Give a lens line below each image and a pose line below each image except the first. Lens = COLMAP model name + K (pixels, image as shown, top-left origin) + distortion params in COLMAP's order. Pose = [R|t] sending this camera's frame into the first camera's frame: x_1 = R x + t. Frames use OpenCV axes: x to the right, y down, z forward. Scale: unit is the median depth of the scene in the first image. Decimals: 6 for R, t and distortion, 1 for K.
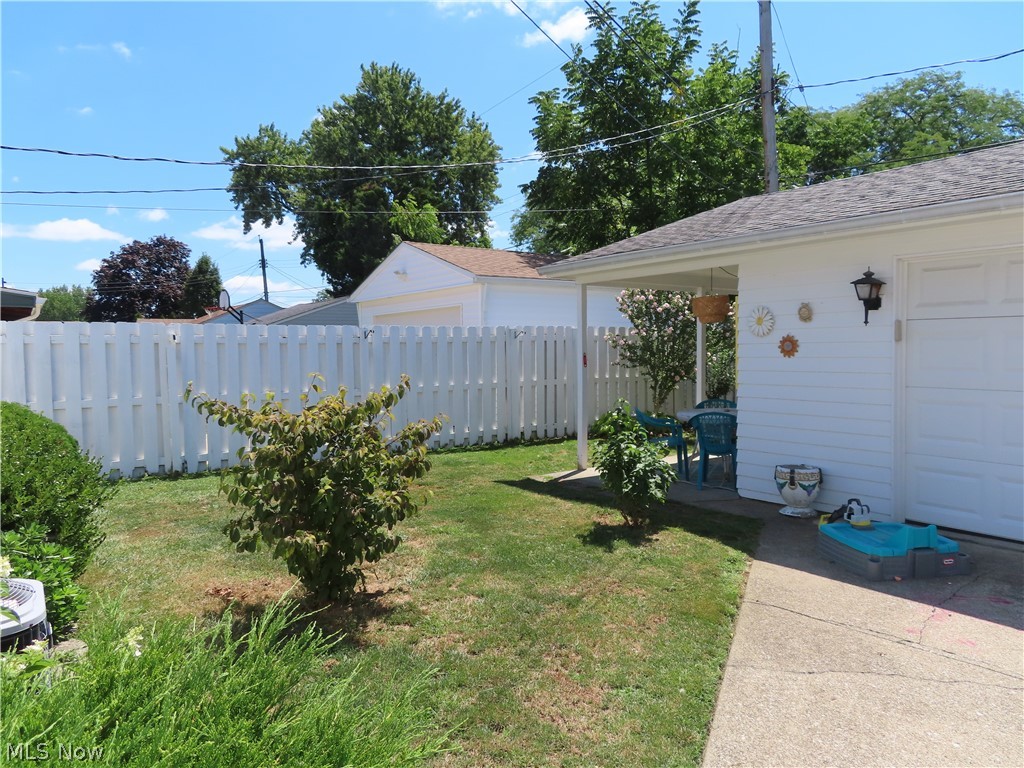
lens RADIAL K [[730.9, 0, 509.0], [0, 730.9, 381.7], [0, 0, 1]] dist [-0.006808, 0.002725]
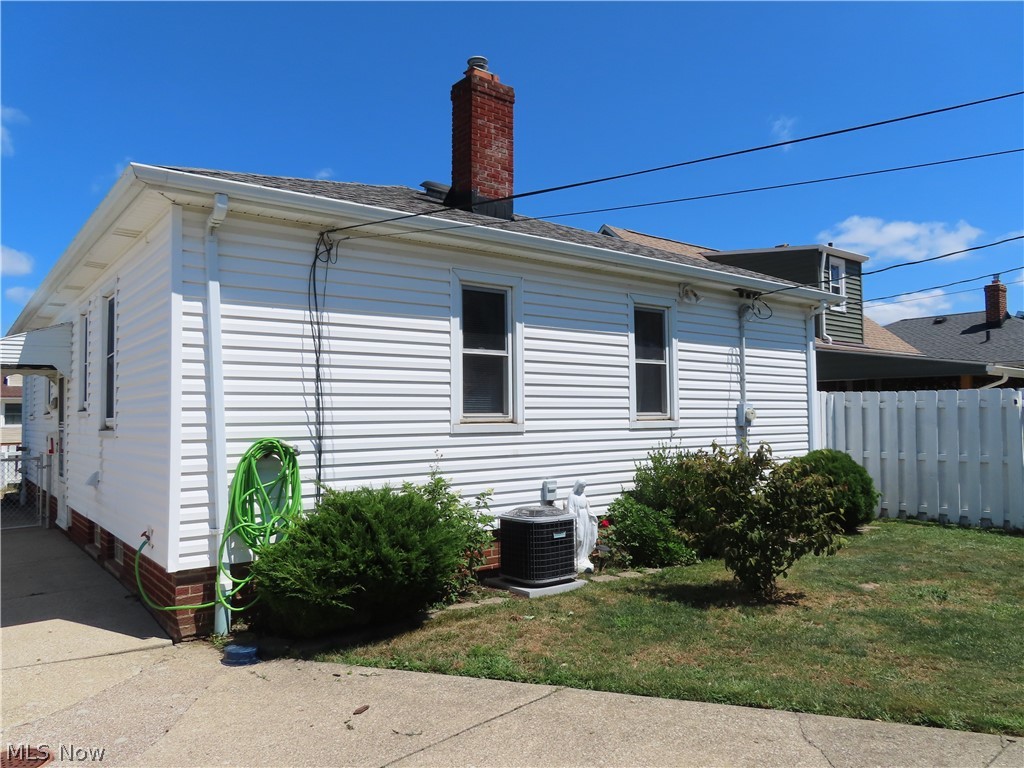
lens RADIAL K [[730.9, 0, 509.0], [0, 730.9, 381.7], [0, 0, 1]] dist [-0.006808, 0.002725]
pose [[0.064104, -0.030974, -0.997462, 0.788567], [-0.044164, 0.998451, -0.033843, -0.029739], [0.996966, 0.046221, 0.062637, 0.280786]]
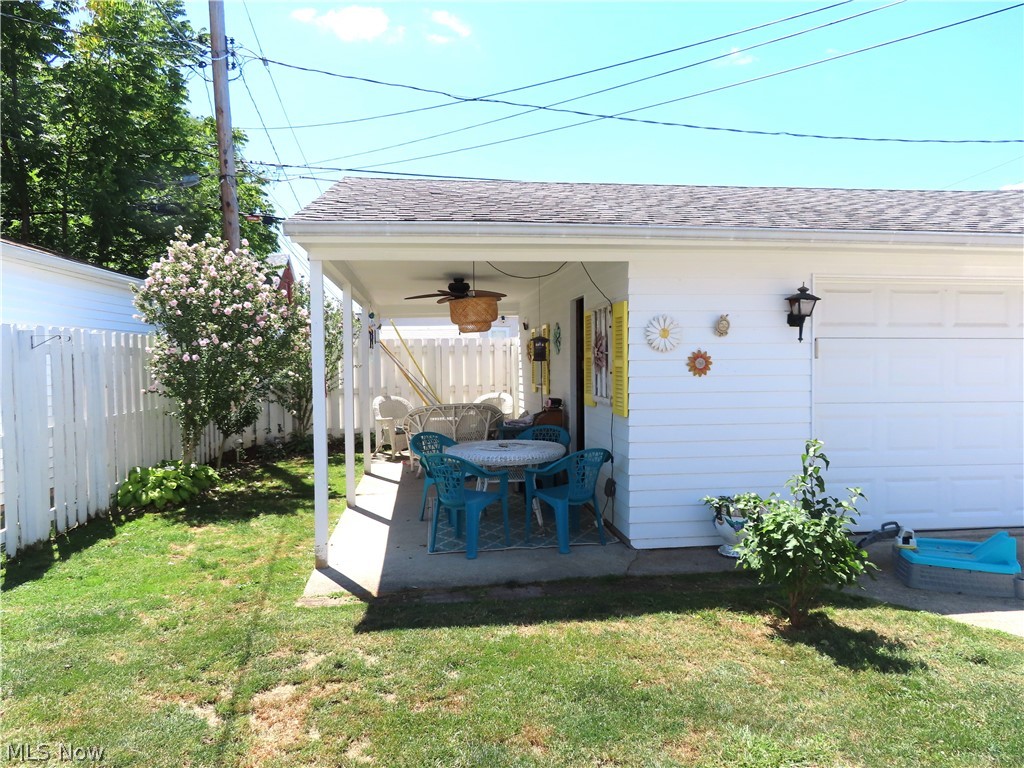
lens RADIAL K [[730.9, 0, 509.0], [0, 730.9, 381.7], [0, 0, 1]] dist [-0.006808, 0.002725]
pose [[0.466003, -0.023442, 0.884473, -0.507038], [0.040262, 0.999175, 0.005270, -0.042018], [-0.883867, 0.033155, 0.466562, 0.821762]]
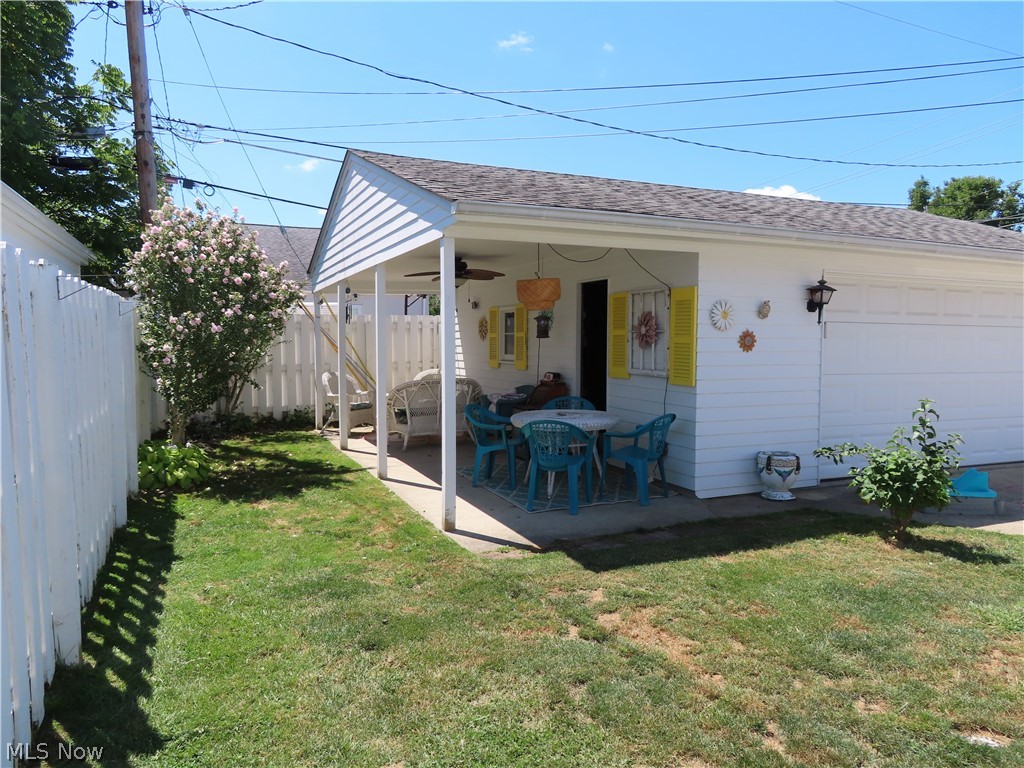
lens RADIAL K [[730.9, 0, 509.0], [0, 730.9, 381.7], [0, 0, 1]] dist [-0.006808, 0.002725]
pose [[0.191999, -0.048914, 0.980175, -0.721623], [0.033621, 0.998499, 0.043243, -0.048944], [-0.980819, 0.024652, 0.193356, 1.169787]]
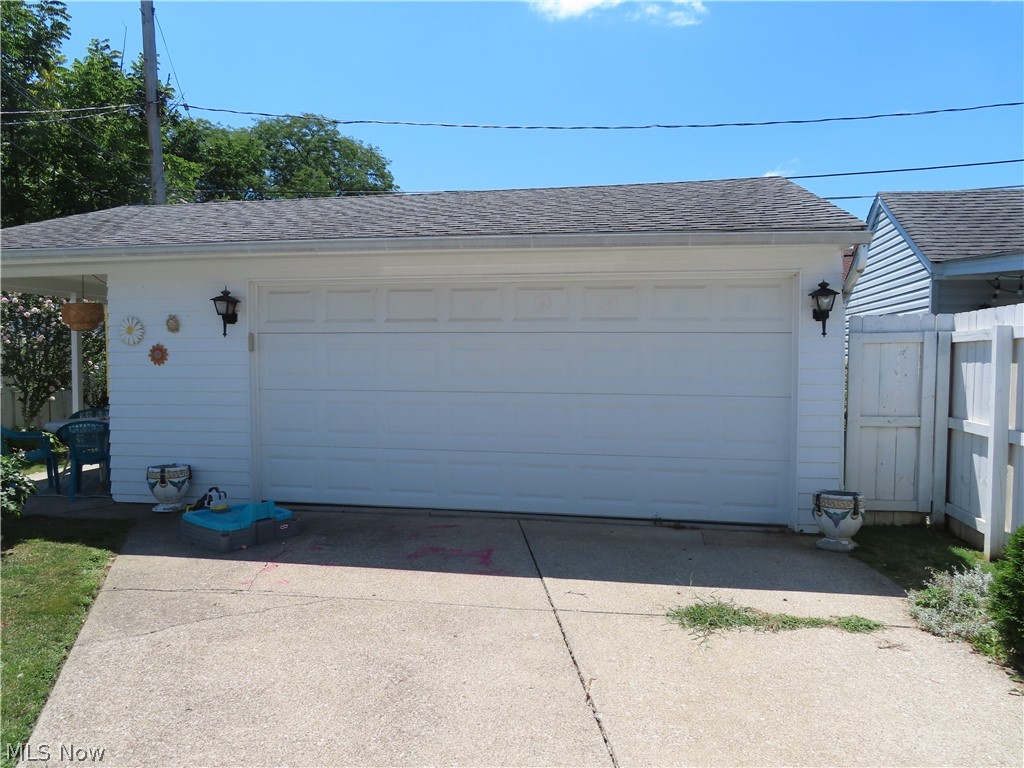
lens RADIAL K [[730.9, 0, 509.0], [0, 730.9, 381.7], [0, 0, 1]] dist [-0.006808, 0.002725]
pose [[0.719298, -0.017560, 0.694479, 0.009184], [0.026806, 0.999638, -0.002488, 0.007575], [-0.694184, 0.020406, 0.719508, -0.129460]]
